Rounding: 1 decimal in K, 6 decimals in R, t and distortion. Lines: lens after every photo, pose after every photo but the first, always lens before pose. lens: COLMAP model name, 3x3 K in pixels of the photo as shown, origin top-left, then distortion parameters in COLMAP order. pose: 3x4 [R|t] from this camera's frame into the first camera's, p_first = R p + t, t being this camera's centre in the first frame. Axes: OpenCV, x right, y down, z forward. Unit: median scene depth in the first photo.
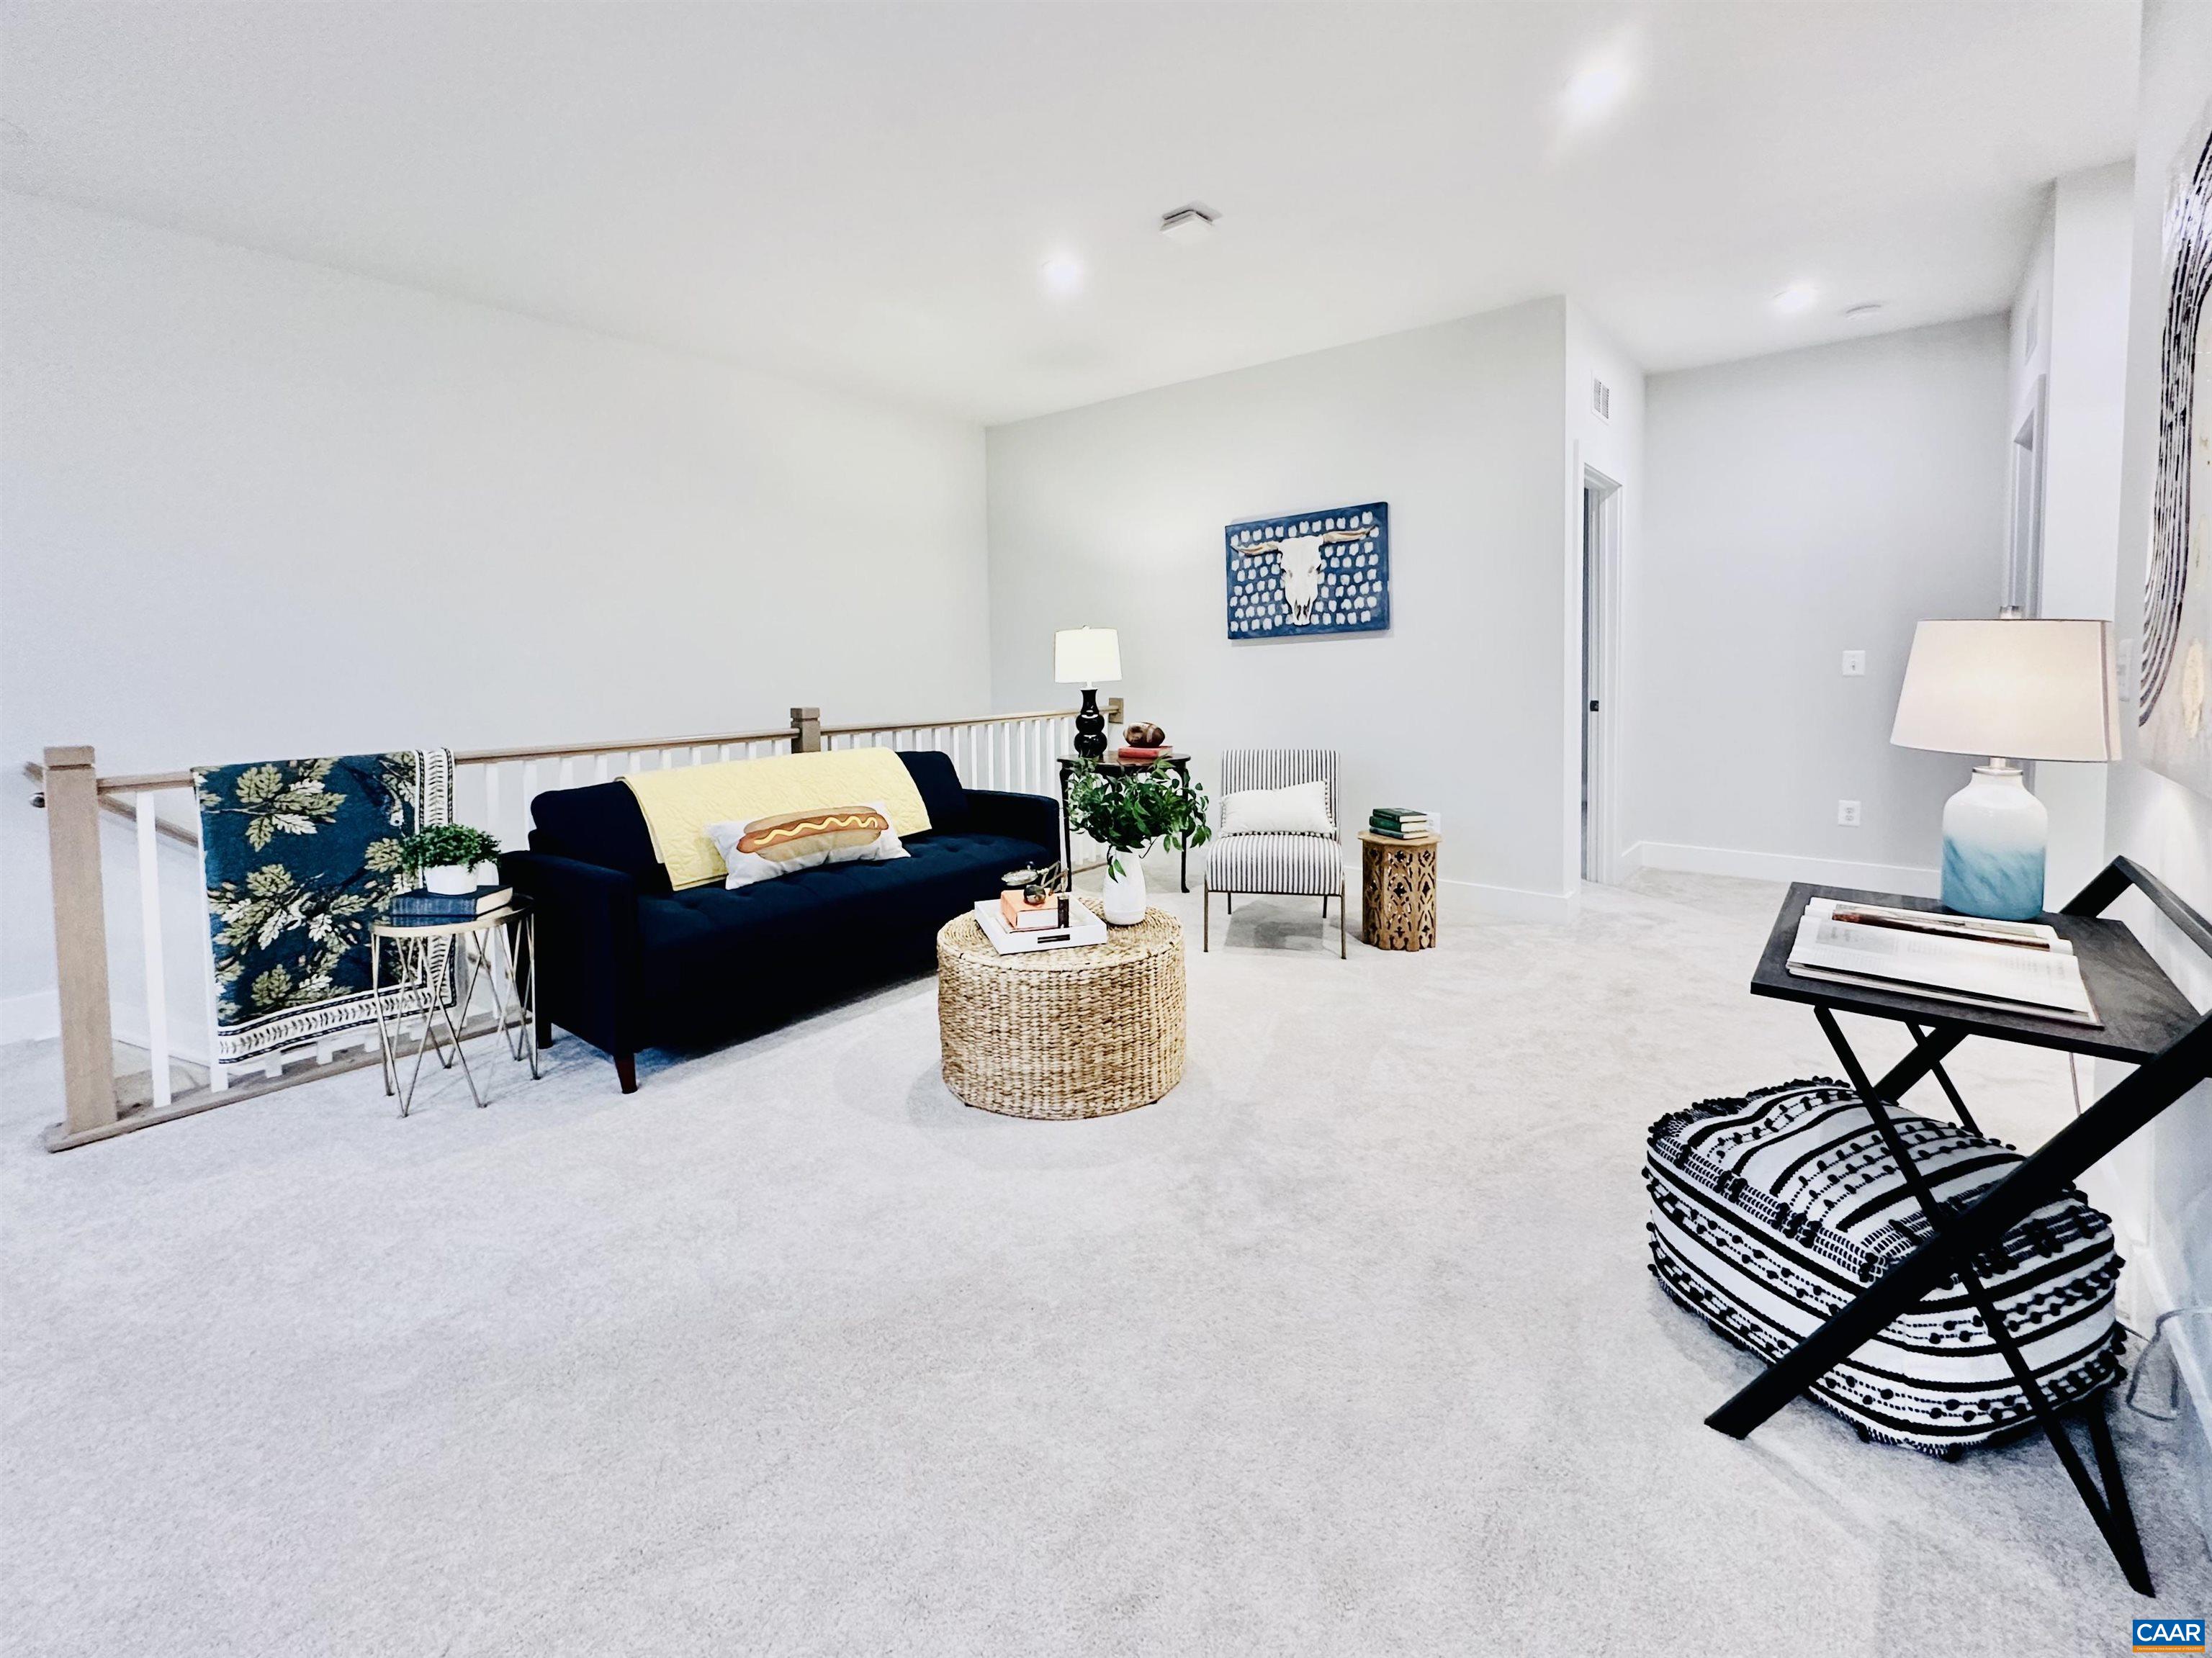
lens RADIAL K [[983.6, 0, 1109.0], [0, 983.6, 718.9], [0, 0, 1]] dist [-0.001268, -0.000298]
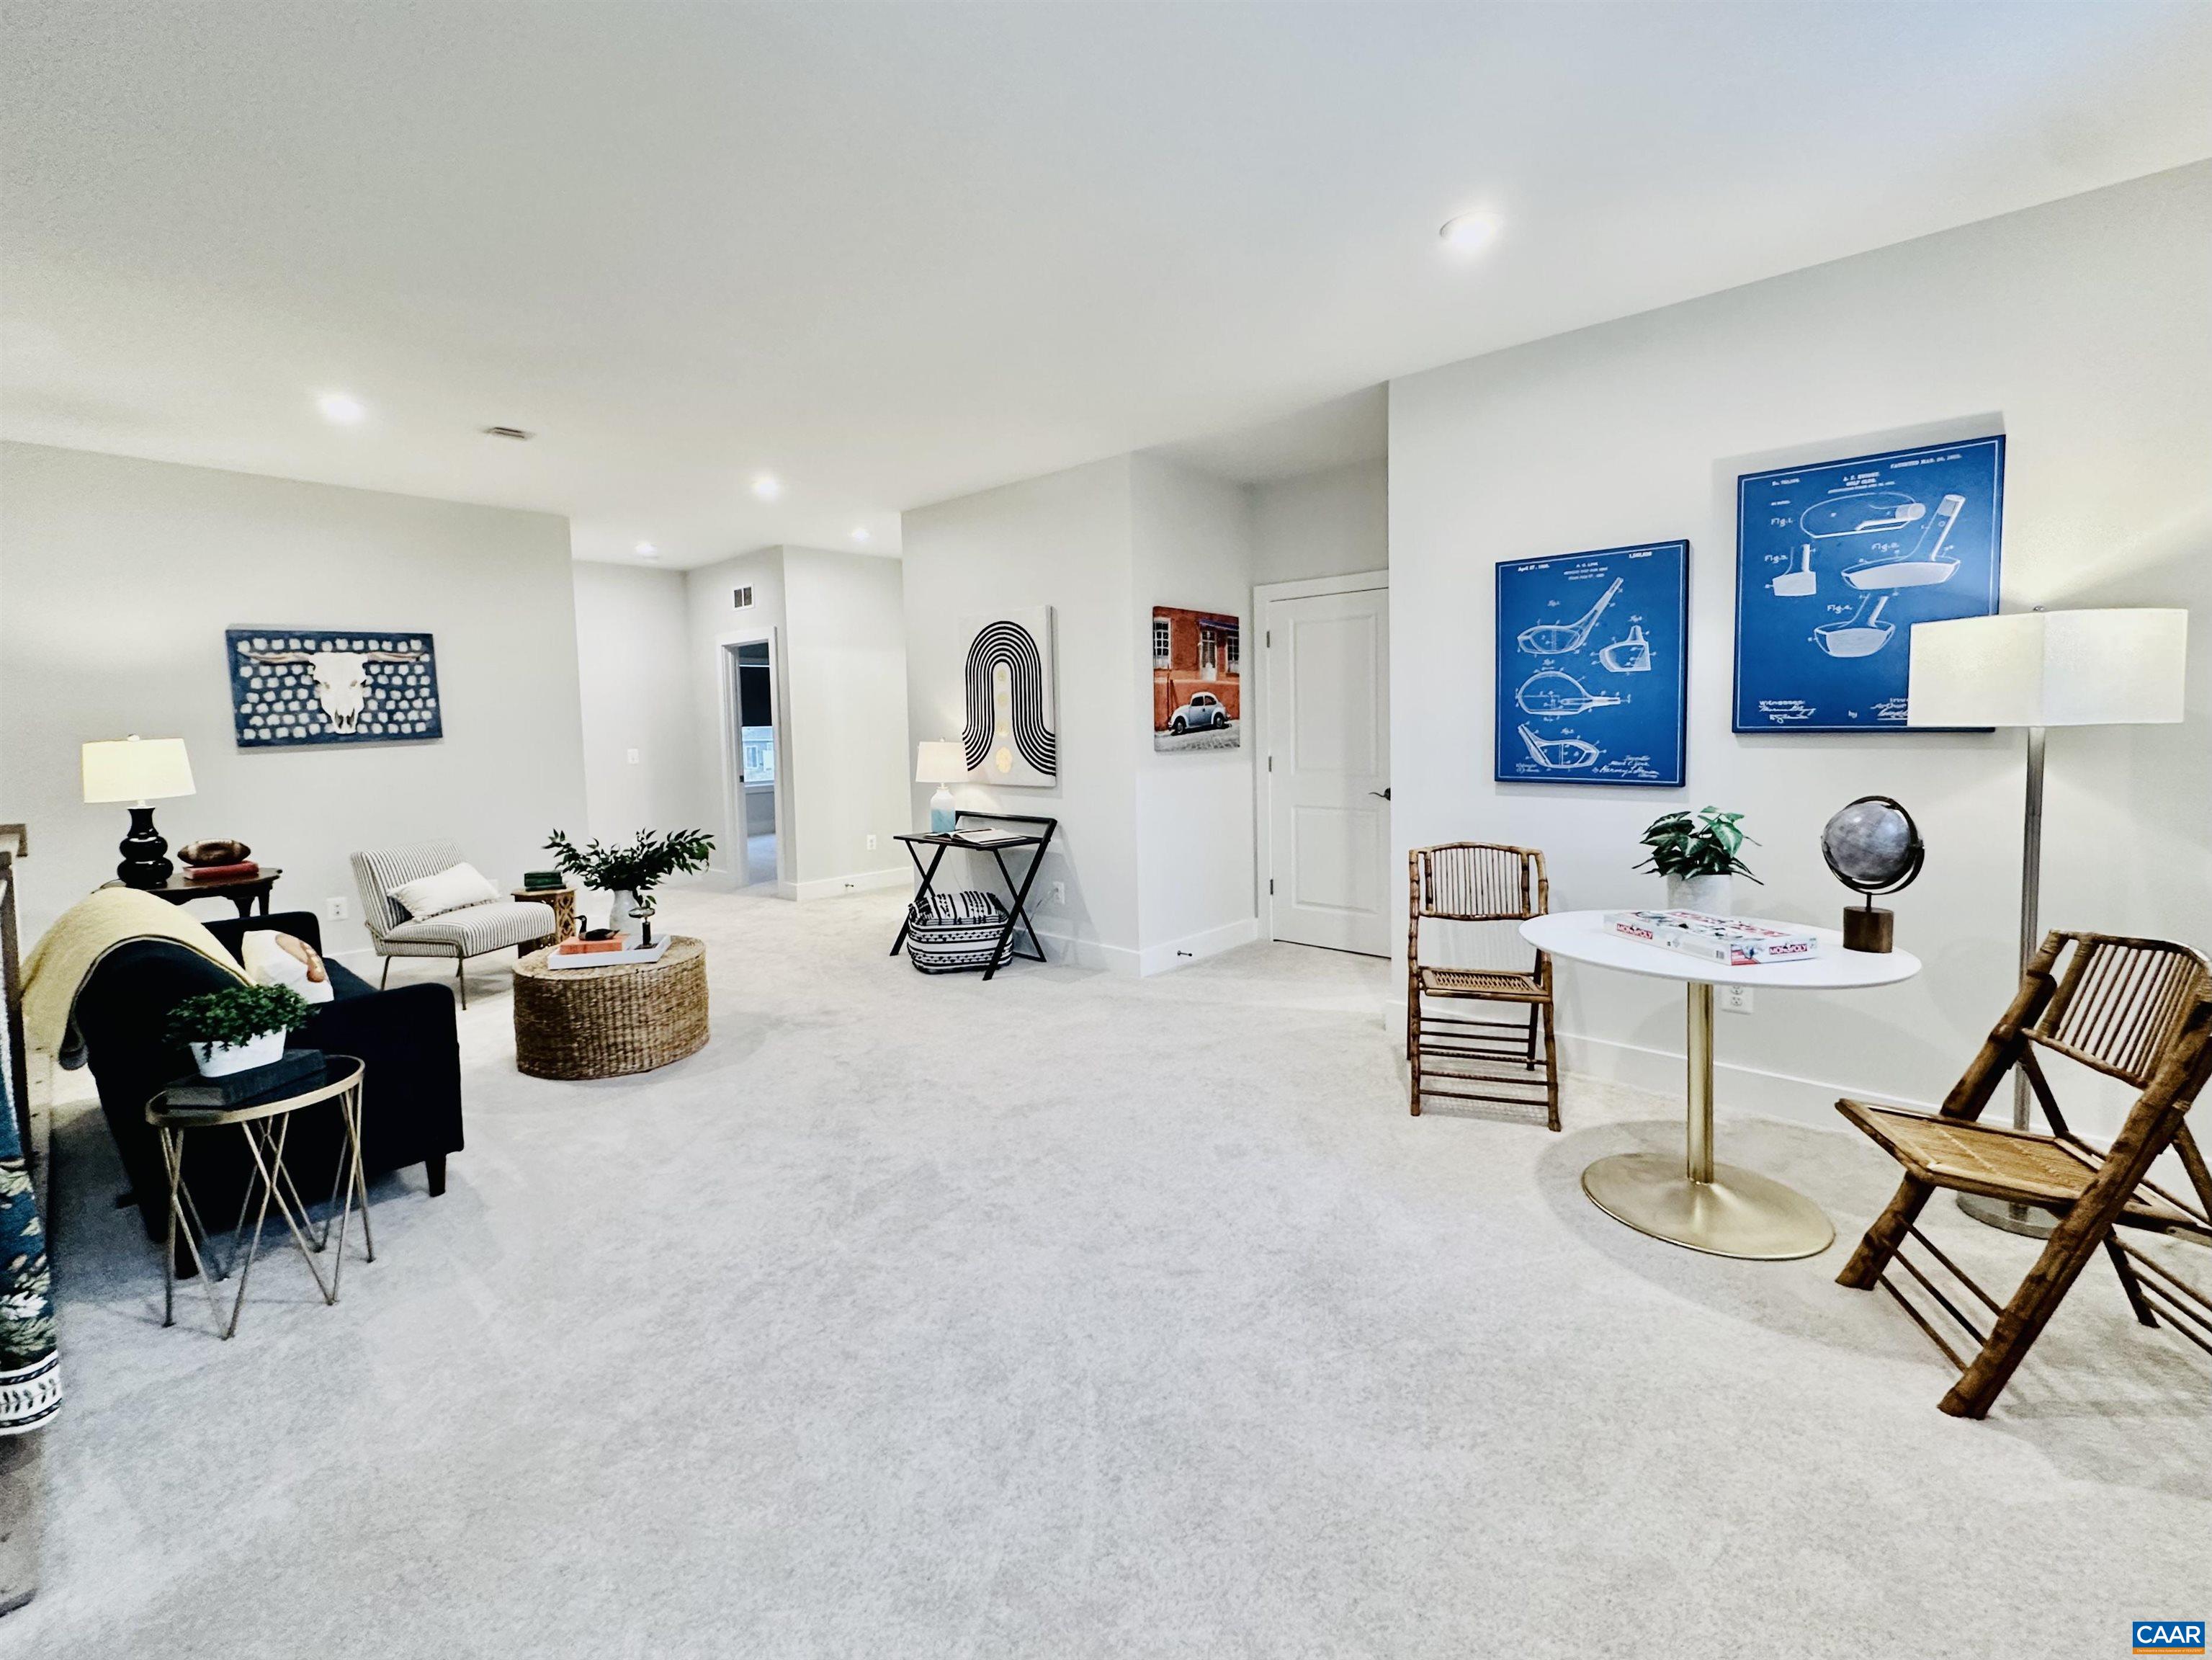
lens RADIAL K [[953.1, 0, 1095.7], [0, 953.1, 778.2], [0, 0, 1]] dist [0.001694, 0.000218]
pose [[0.048326, -0.045826, 0.997780, -0.866562], [0.077984, 0.996071, 0.041970, -0.027848], [-0.995783, 0.075783, 0.051710, 0.132908]]
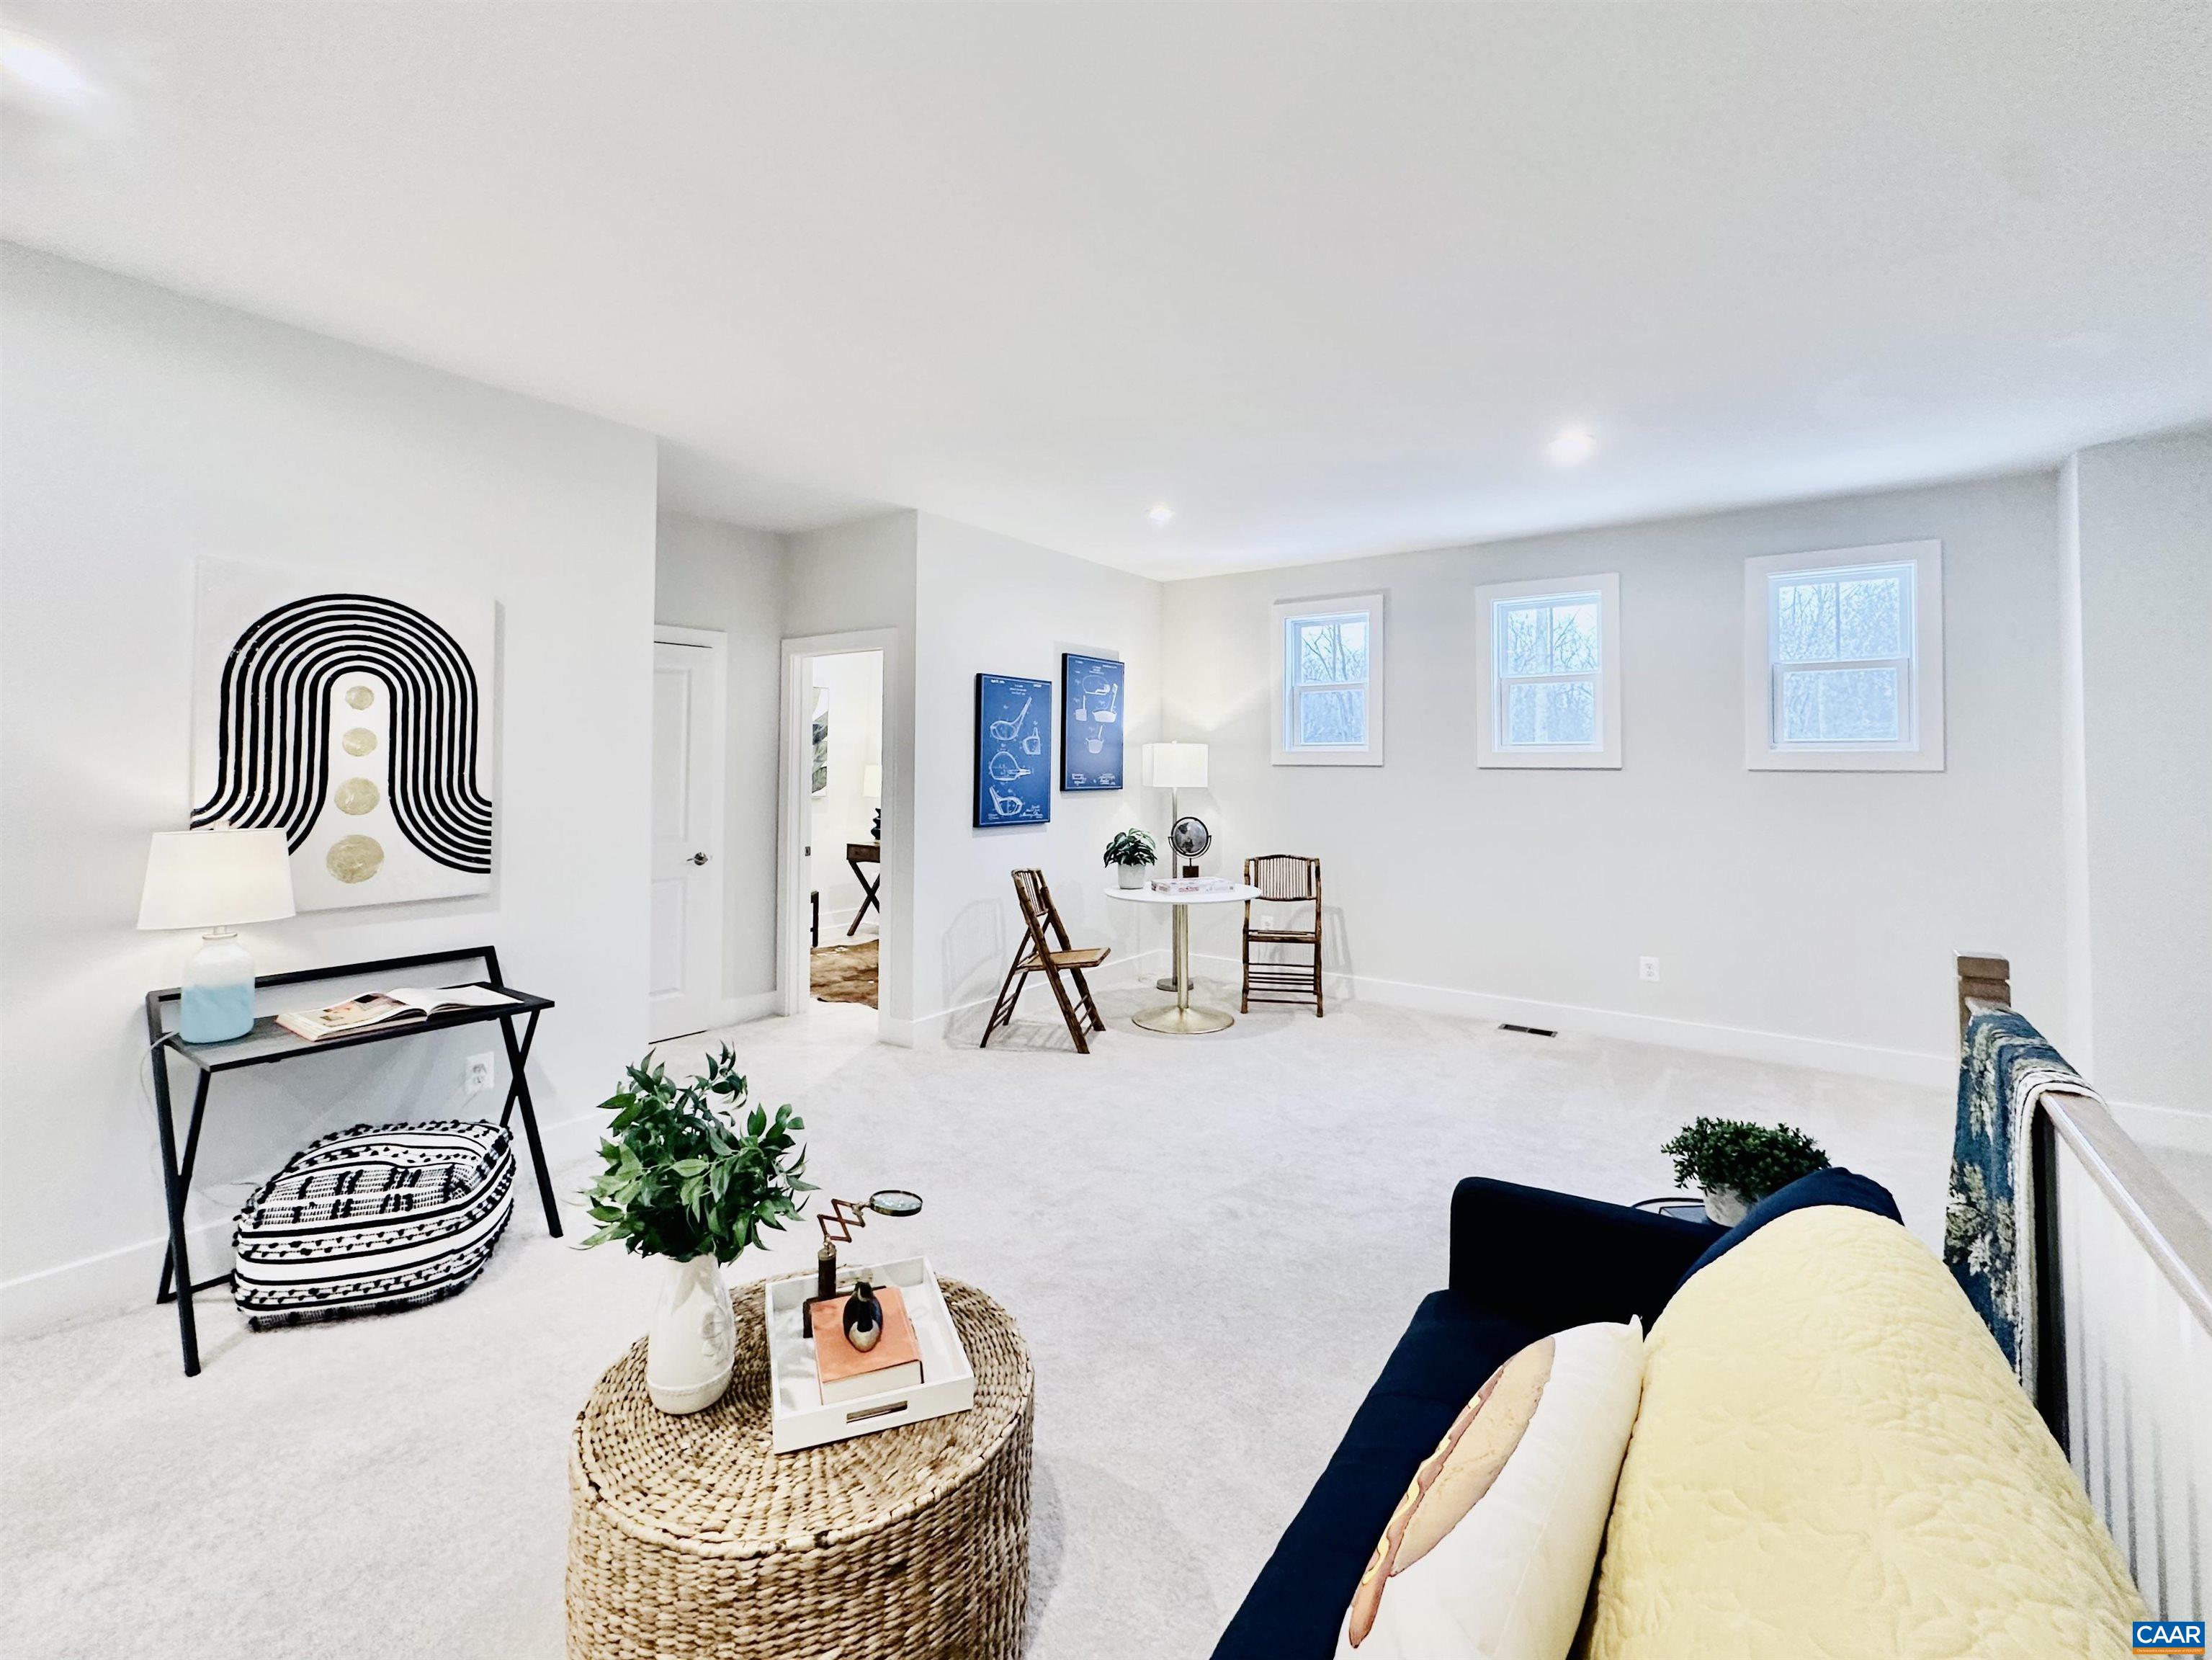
lens RADIAL K [[953.1, 0, 1095.7], [0, 953.1, 778.2], [0, 0, 1]] dist [0.001694, 0.000218]
pose [[-0.997570, 0.005734, -0.069439, -0.100882], [0.000208, 0.996849, 0.079326, -0.113027], [0.069675, 0.079119, -0.994427, 0.969933]]
